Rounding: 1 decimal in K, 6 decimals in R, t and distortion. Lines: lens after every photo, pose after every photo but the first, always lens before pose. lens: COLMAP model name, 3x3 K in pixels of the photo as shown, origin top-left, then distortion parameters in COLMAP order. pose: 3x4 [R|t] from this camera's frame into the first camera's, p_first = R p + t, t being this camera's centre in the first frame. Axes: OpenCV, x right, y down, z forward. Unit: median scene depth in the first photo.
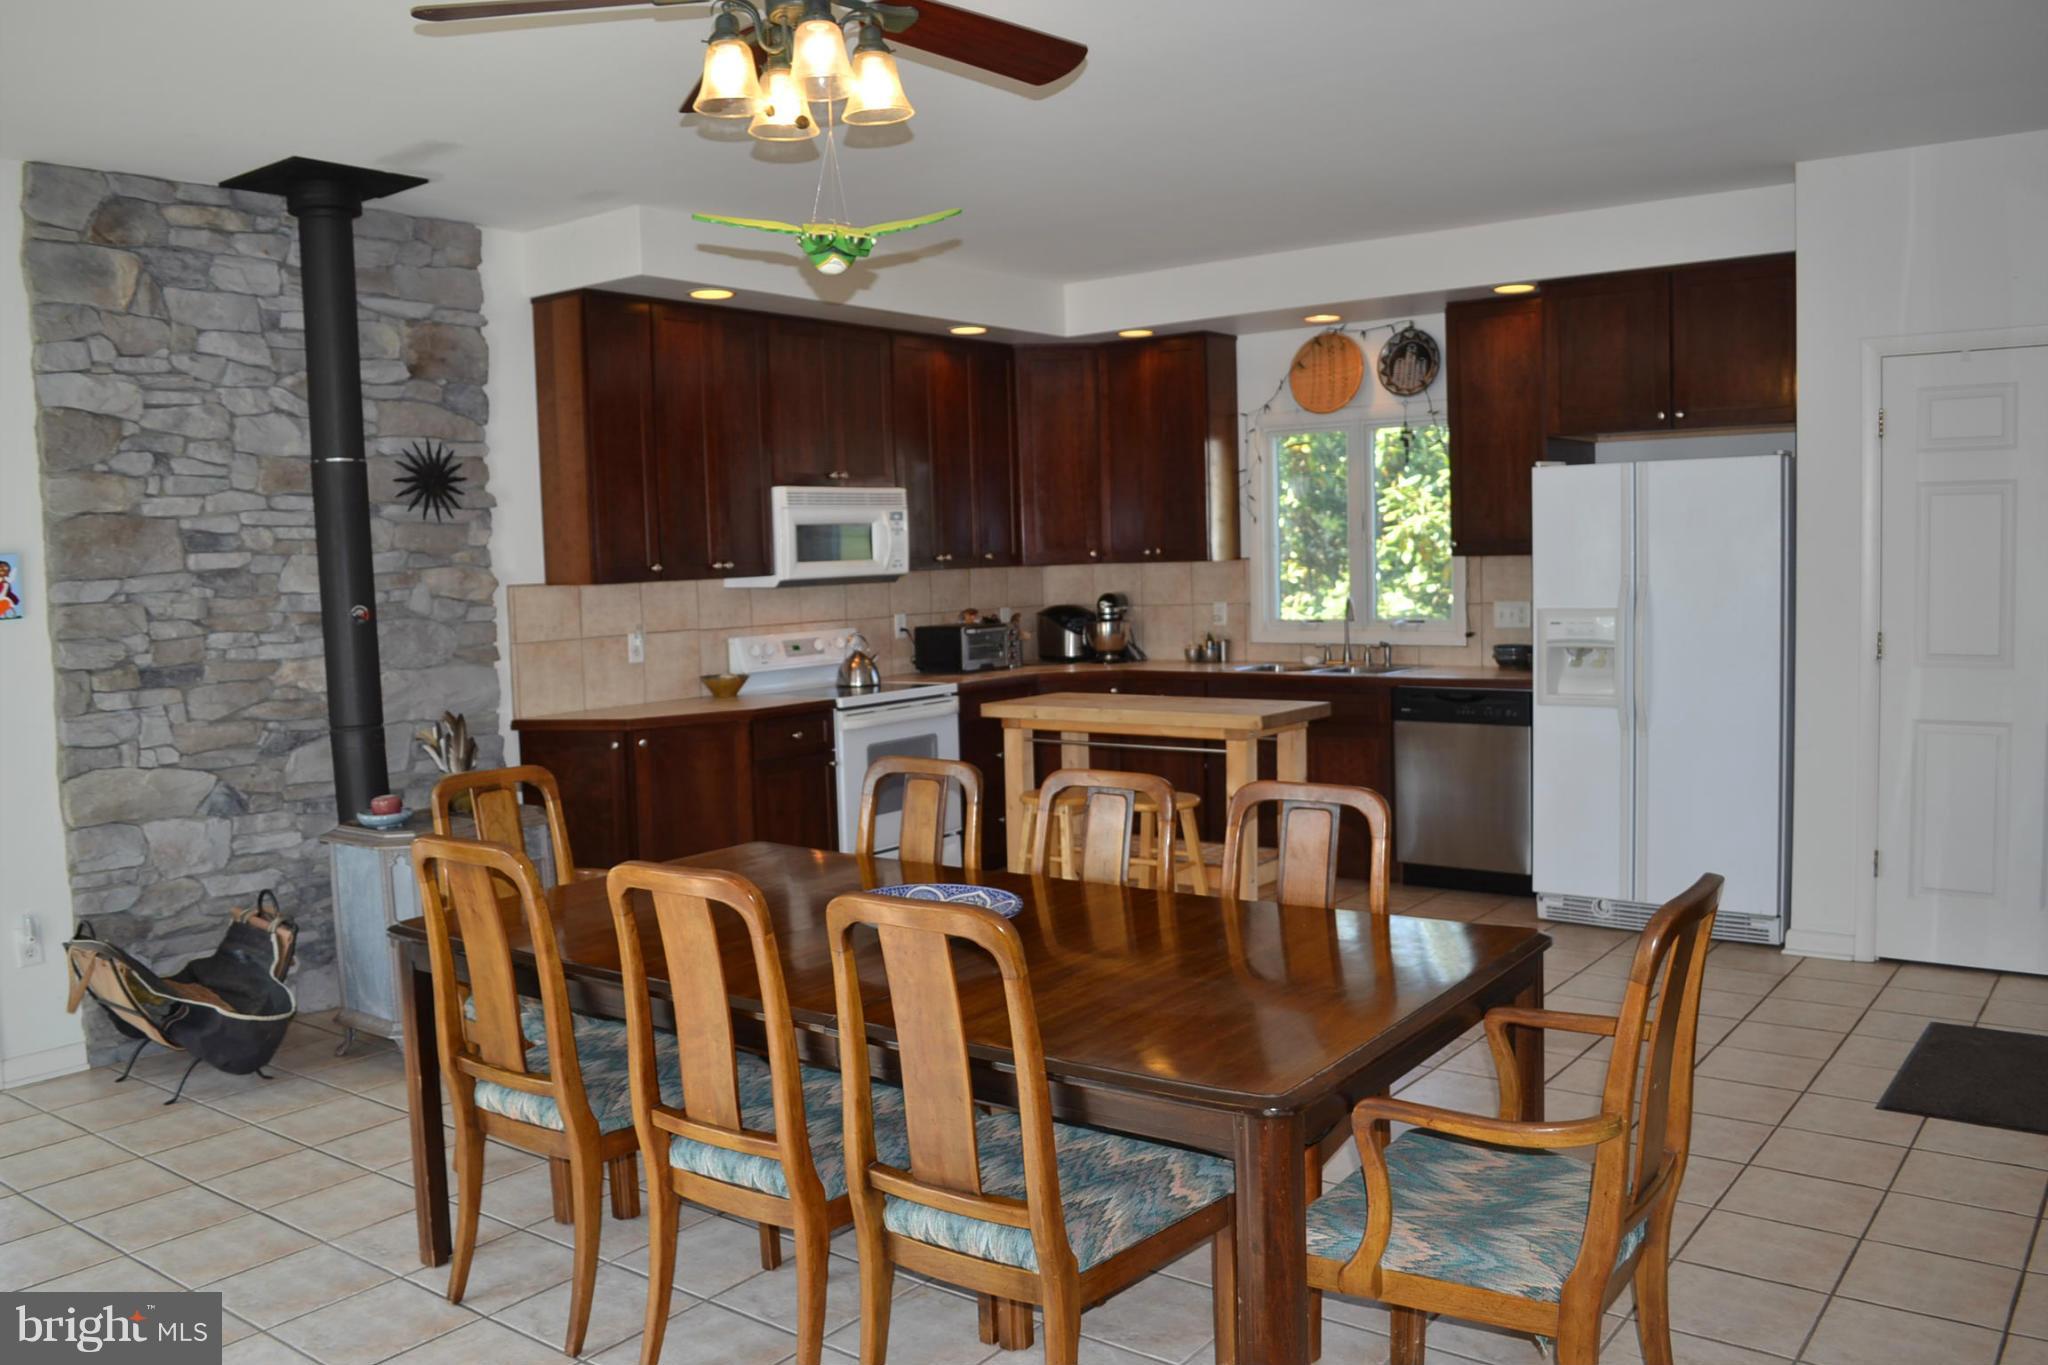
lens RADIAL K [[1641.9, 0, 997.9], [0, 1641.9, 690.8], [0, 0, 1]] dist [-0.083387, 0.015790]
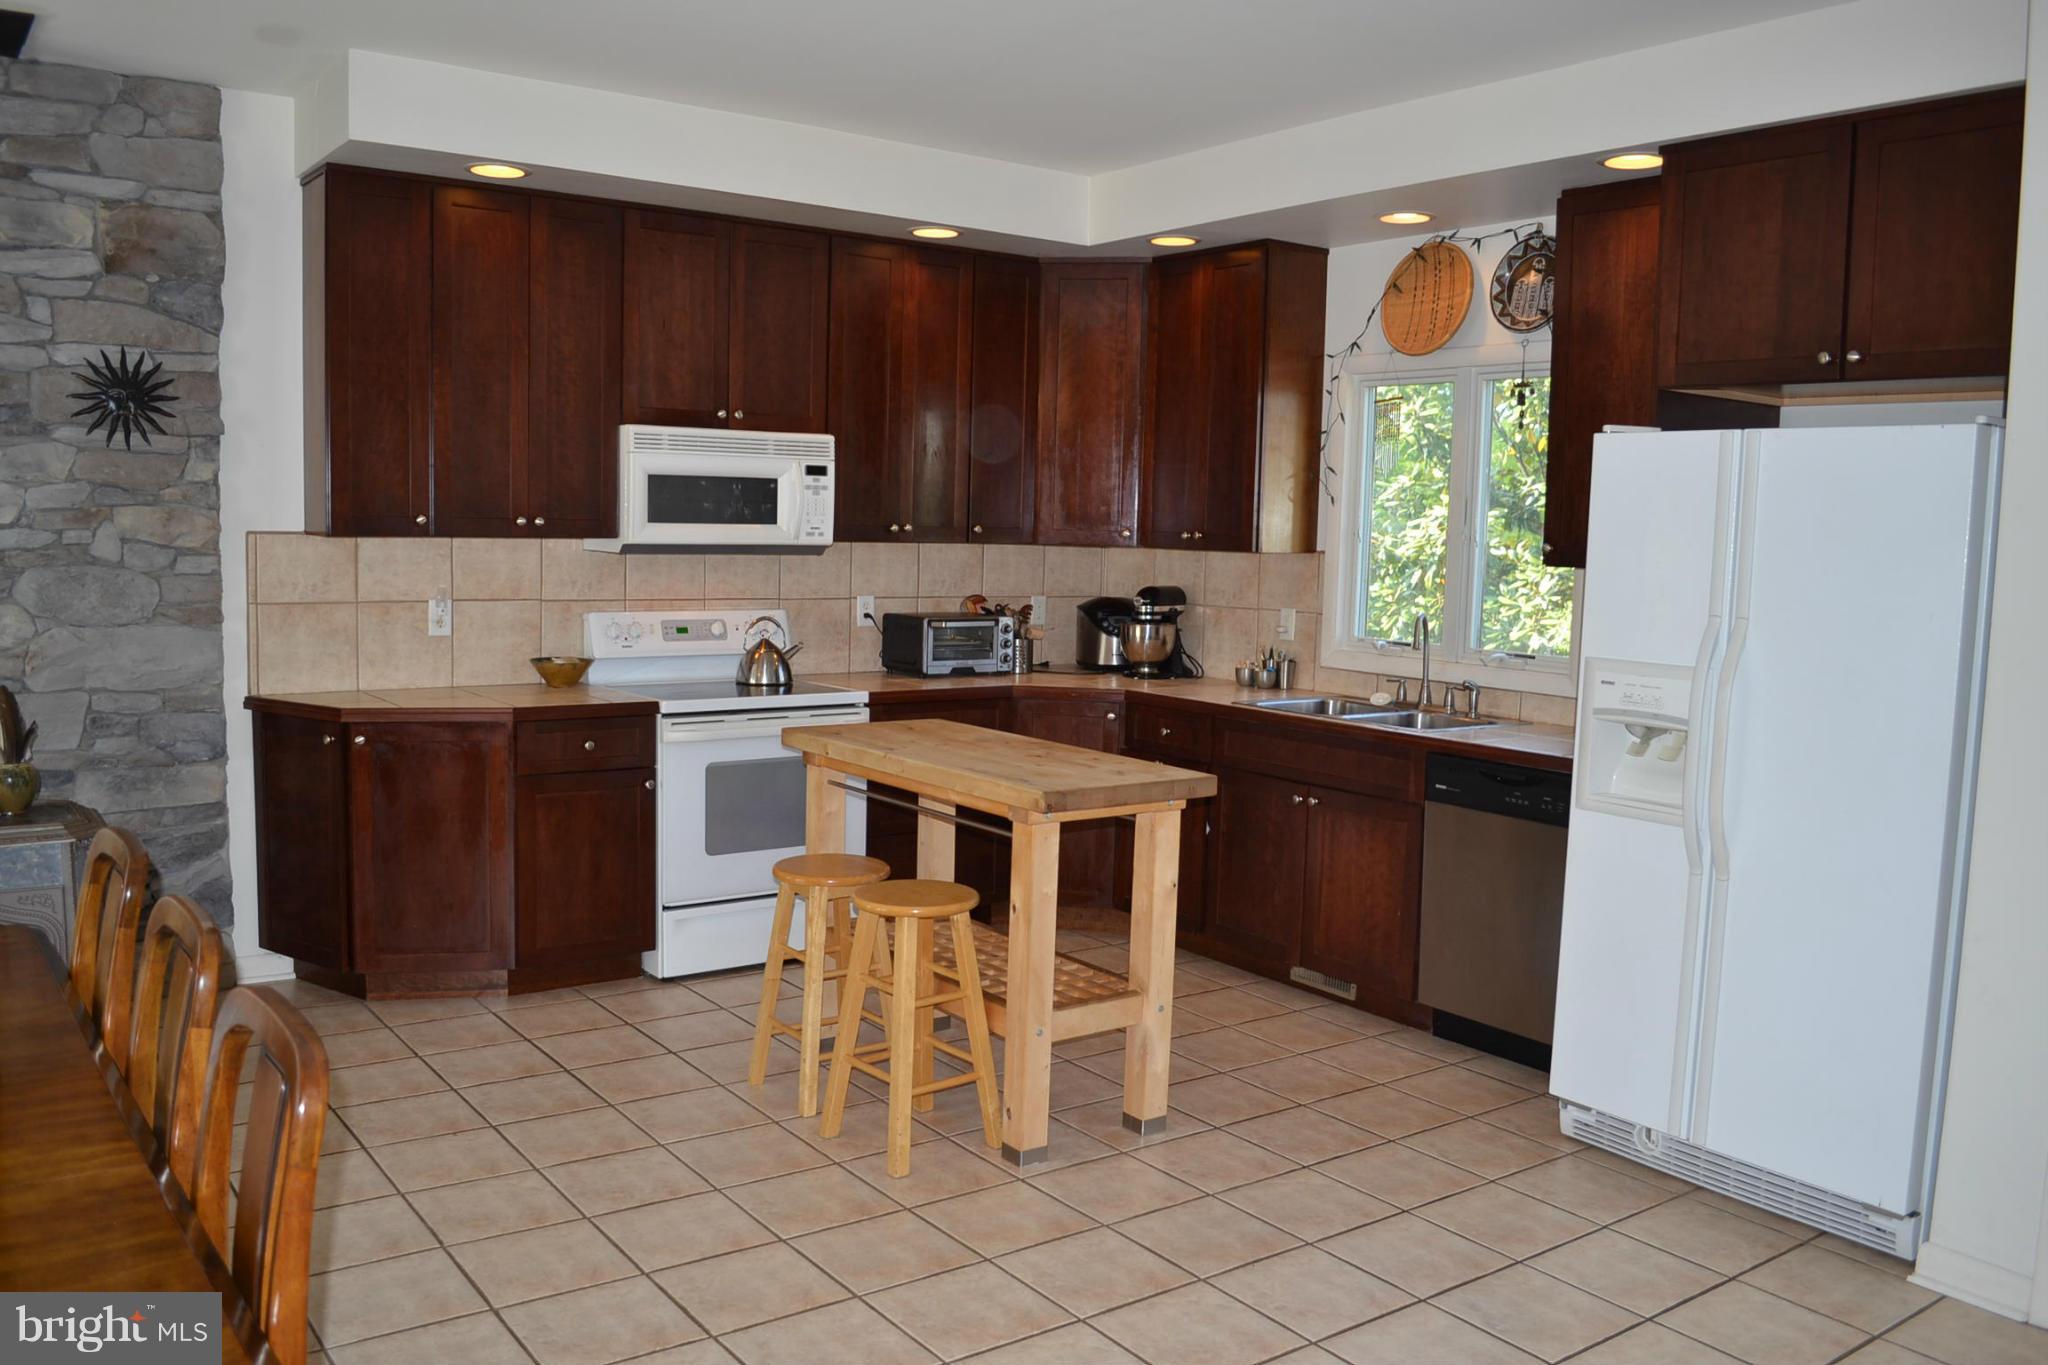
lens RADIAL K [[1641.9, 0, 997.9], [0, 1641.9, 690.8], [0, 0, 1]] dist [-0.083387, 0.015790]
pose [[0.956656, 0.082905, -0.279171, 0.288973], [-0.077261, 0.996523, 0.031180, -0.039198], [0.280785, -0.008260, 0.959735, 0.327222]]
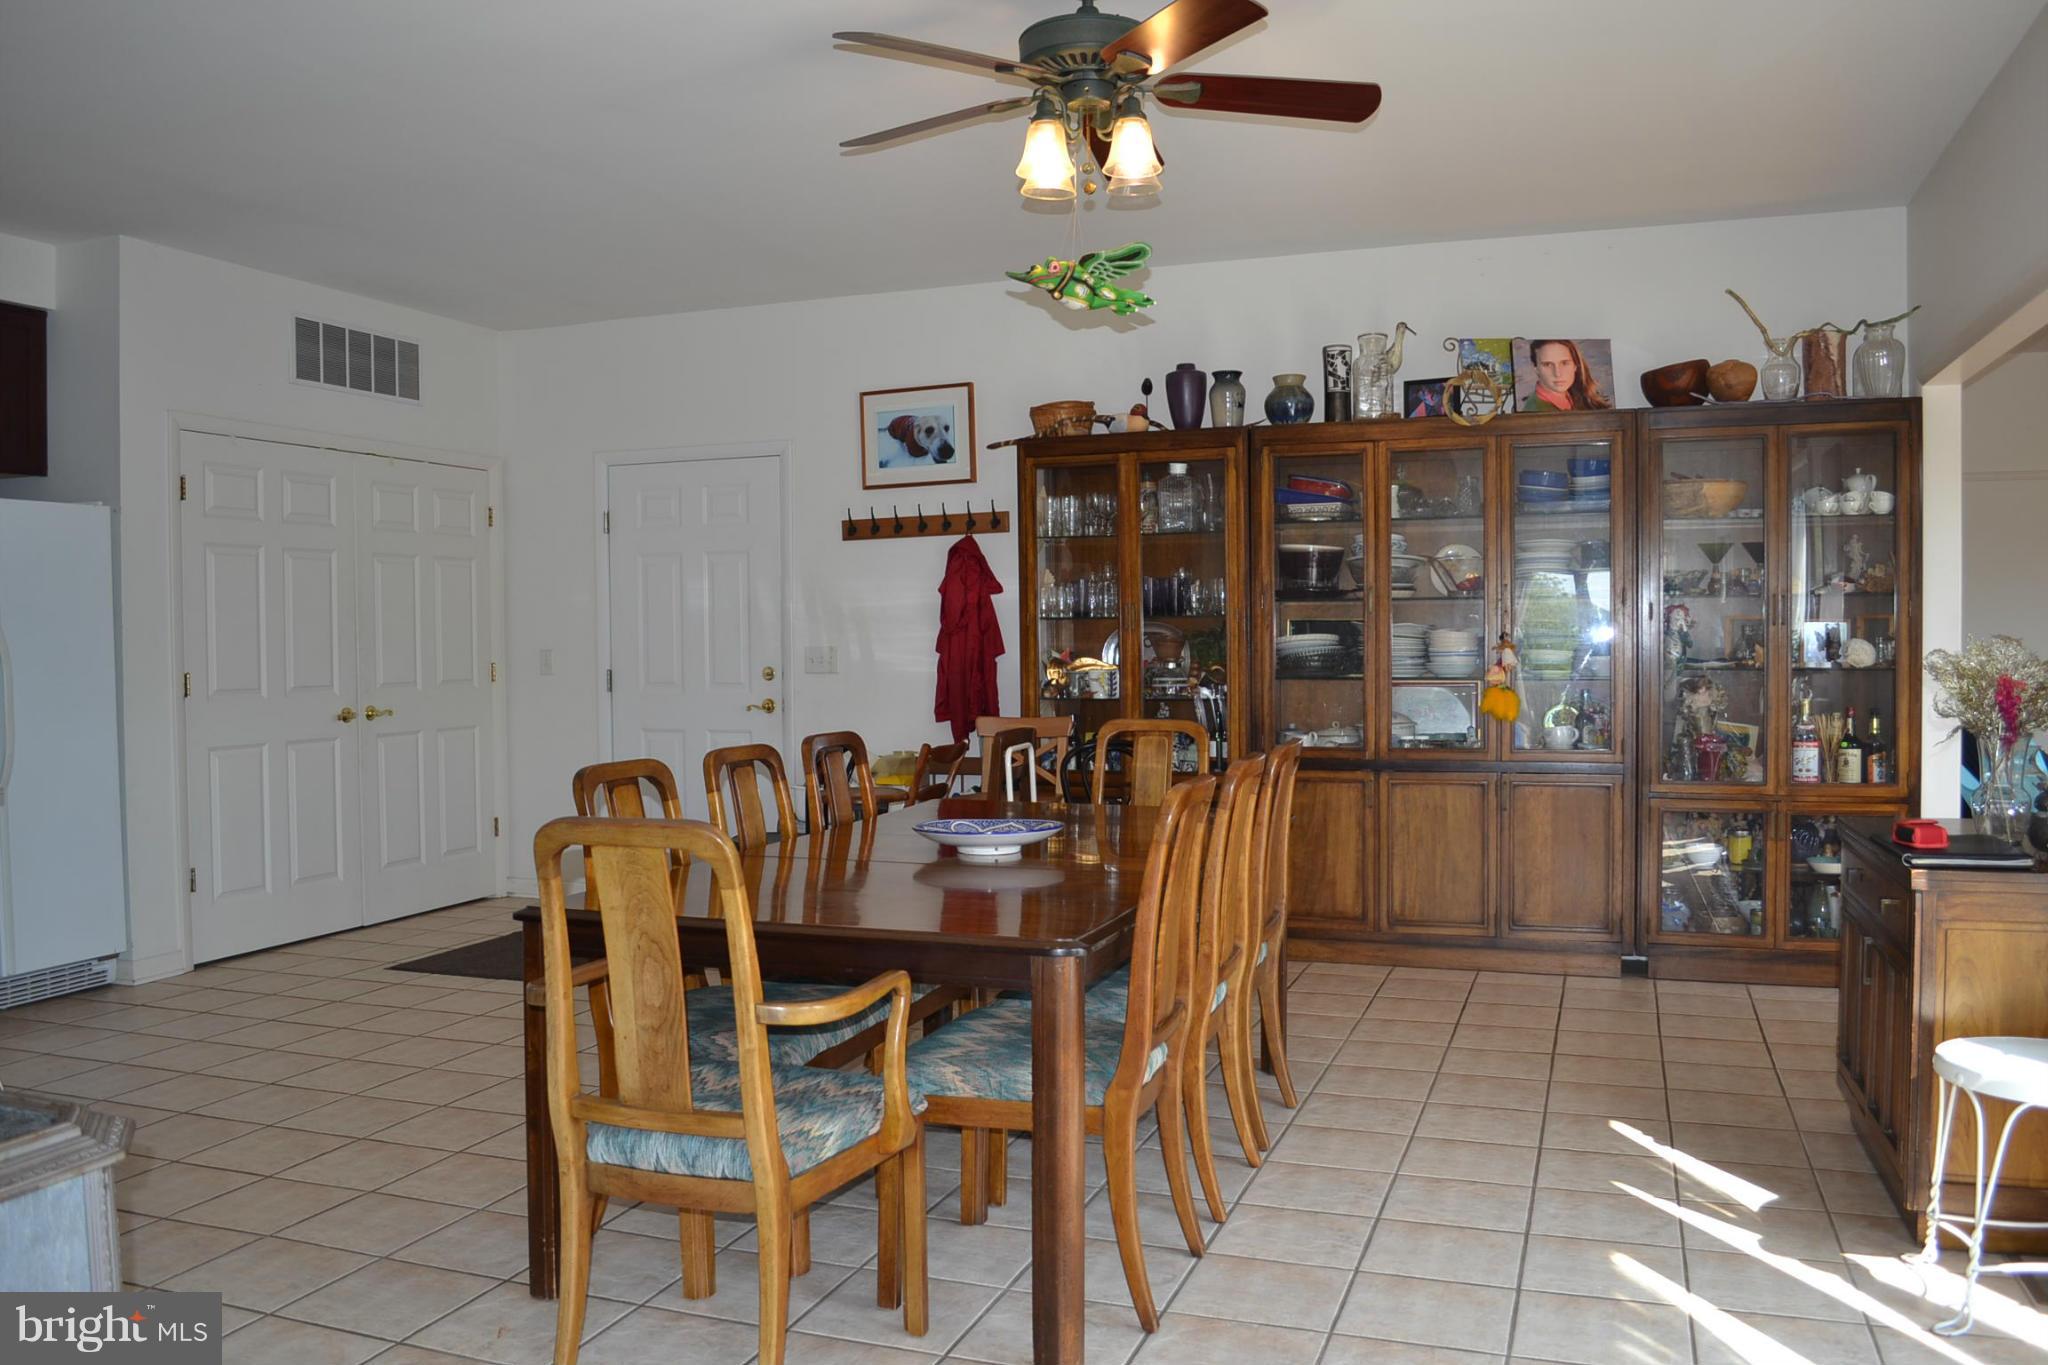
lens RADIAL K [[1641.9, 0, 997.9], [0, 1641.9, 690.8], [0, 0, 1]] dist [-0.083387, 0.015790]
pose [[-0.296185, 0.007041, 0.955105, -0.607112], [0.105304, 0.994118, 0.025327, 0.006739], [-0.949308, 0.108077, -0.295184, 0.692934]]
